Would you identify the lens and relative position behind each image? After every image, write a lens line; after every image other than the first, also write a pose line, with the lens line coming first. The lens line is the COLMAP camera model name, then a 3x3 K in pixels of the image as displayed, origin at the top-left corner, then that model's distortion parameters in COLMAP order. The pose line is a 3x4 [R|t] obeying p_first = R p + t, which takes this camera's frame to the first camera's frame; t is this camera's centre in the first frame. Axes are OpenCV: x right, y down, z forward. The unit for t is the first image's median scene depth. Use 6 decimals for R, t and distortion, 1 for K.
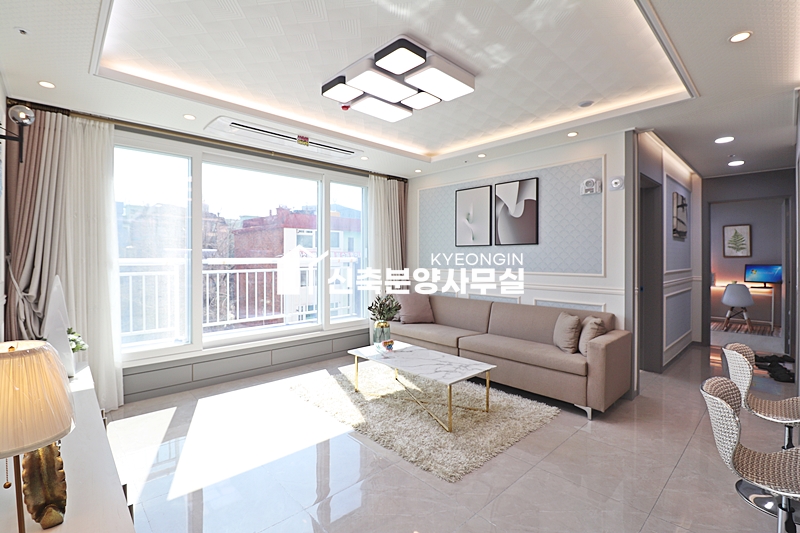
lens RADIAL K [[369.0, 0, 400.5], [0, 369.0, 255.1], [0, 0, 1]] dist [-0.001511, -0.000213]
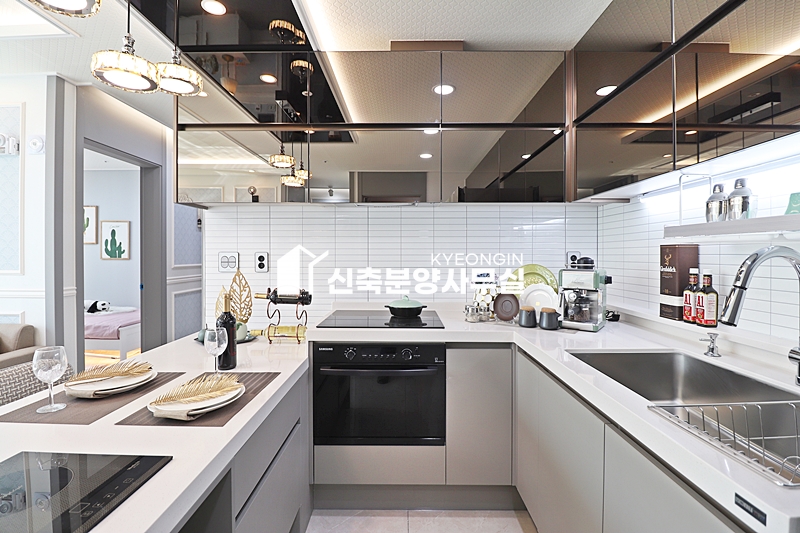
lens RADIAL K [[369.0, 0, 400.5], [0, 369.0, 255.1], [0, 0, 1]] dist [-0.001511, -0.000213]
pose [[0.695091, 0.001611, 0.718920, 0.509477], [-0.004340, 0.999989, 0.001955, 0.016356], [-0.718909, -0.004479, 0.695090, -0.015752]]
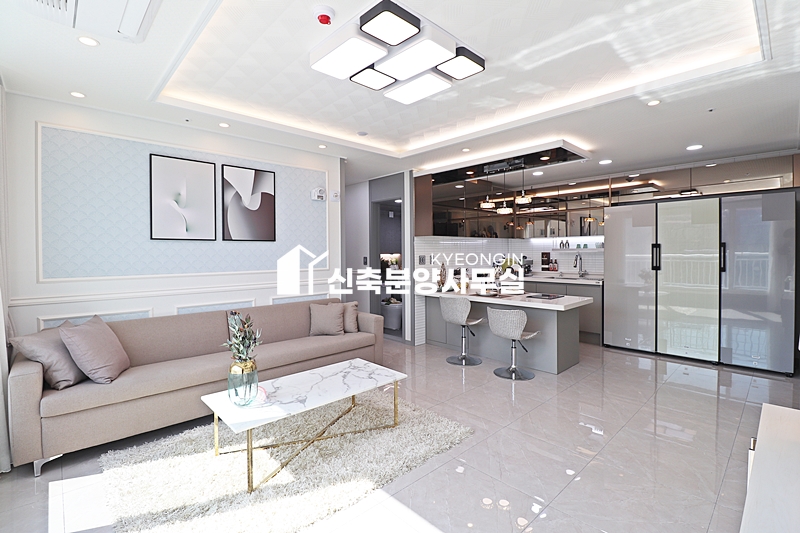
lens RADIAL K [[369.0, 0, 400.5], [0, 369.0, 255.1], [0, 0, 1]] dist [-0.001511, -0.000213]
pose [[-0.000286, -0.006907, 0.999976, -0.596866], [0.004693, 0.999965, 0.006908, 0.001831], [-0.999989, 0.004695, -0.000253, 0.669456]]
